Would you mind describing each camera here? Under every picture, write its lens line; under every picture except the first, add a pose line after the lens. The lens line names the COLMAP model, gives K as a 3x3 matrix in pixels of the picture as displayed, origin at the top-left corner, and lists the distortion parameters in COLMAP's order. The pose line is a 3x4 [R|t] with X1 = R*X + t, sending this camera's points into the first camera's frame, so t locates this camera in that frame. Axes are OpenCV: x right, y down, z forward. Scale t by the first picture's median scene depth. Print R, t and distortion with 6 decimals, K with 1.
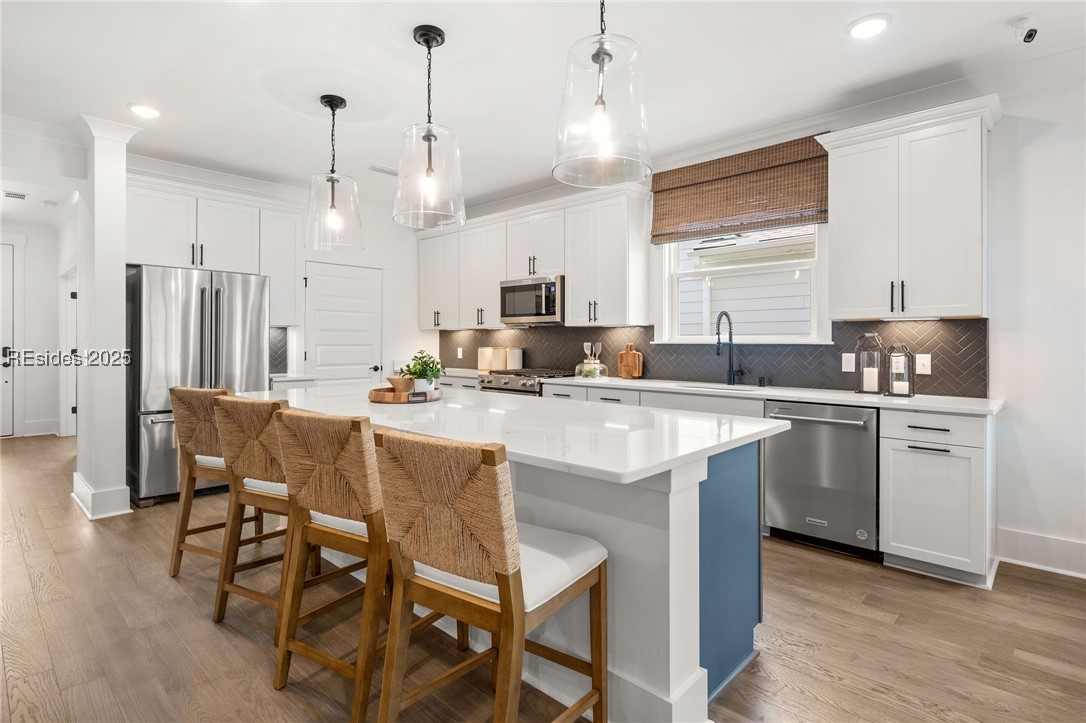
lens RADIAL K [[549.7, 0, 551.5], [0, 549.7, 334.5], [0, 0, 1]] dist [0.000807, -0.001143]
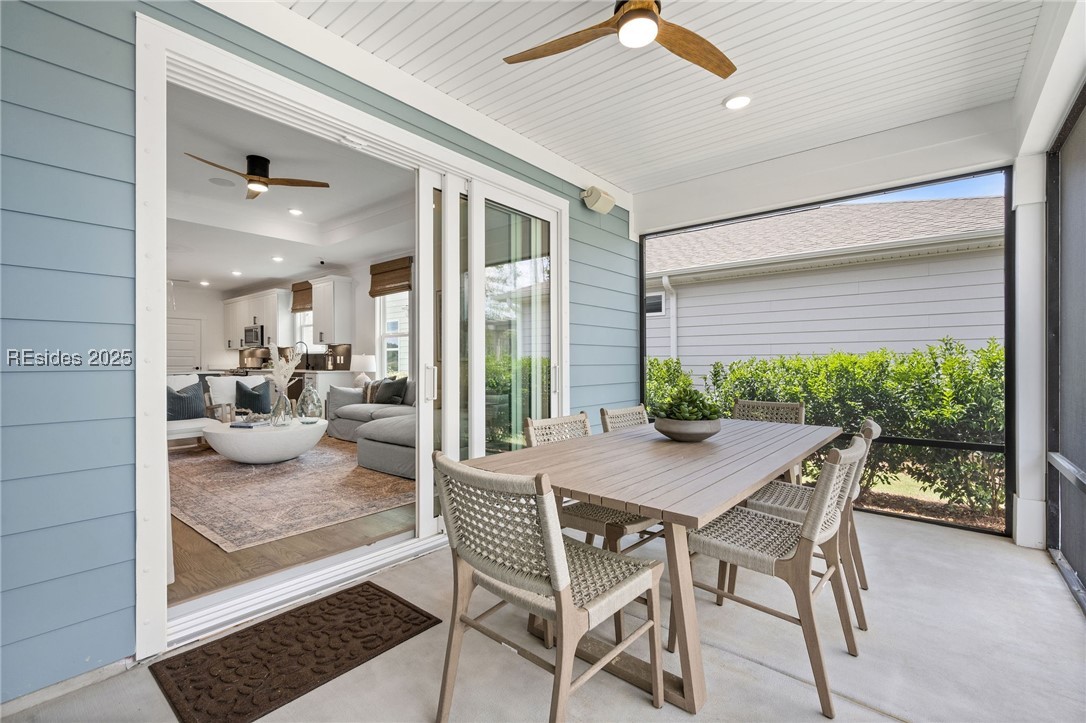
lens RADIAL K [[496.6, 0, 550.8], [0, 496.6, 348.7], [0, 0, 1]] dist [0.000772, -0.000937]
pose [[0.998230, -0.006746, 0.059085, 1.214732], [0.007230, 0.999942, -0.007997, 0.018118], [-0.059028, 0.008410, 0.998221, -1.262531]]
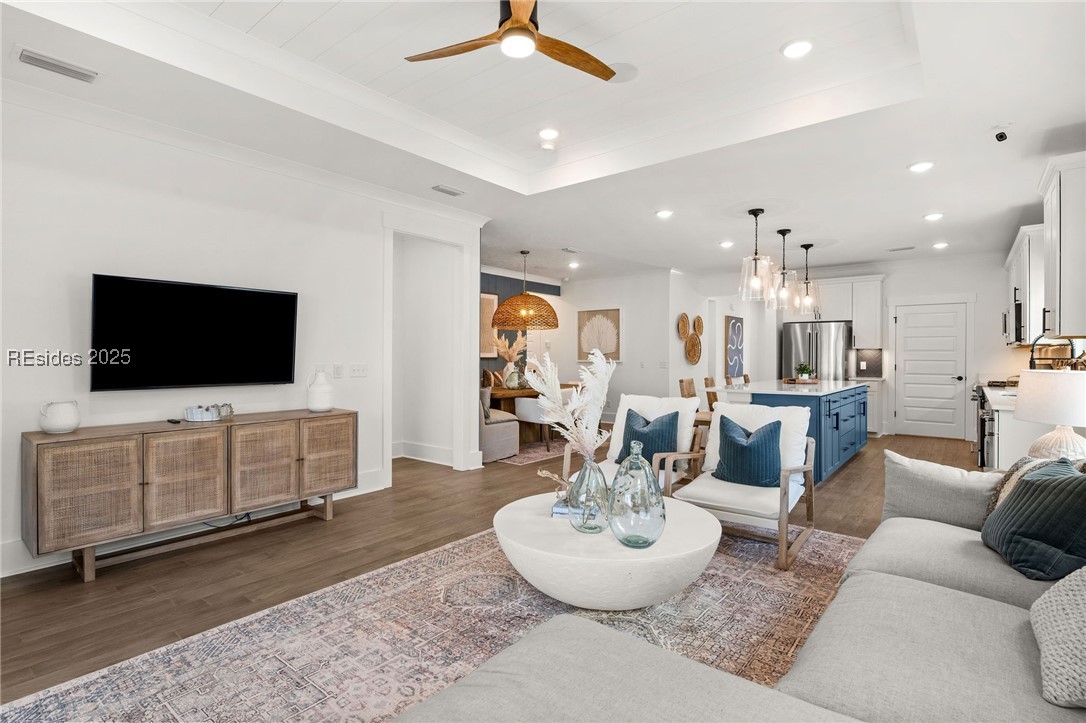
lens RADIAL K [[527.2, 0, 532.6], [0, 527.2, 350.4], [0, 0, 1]] dist [0.001884, -0.001644]
pose [[0.061455, -0.014129, -0.998010, 1.224309], [0.010388, 0.999855, -0.013515, 0.001681], [0.998056, -0.009537, 0.061593, -0.146757]]
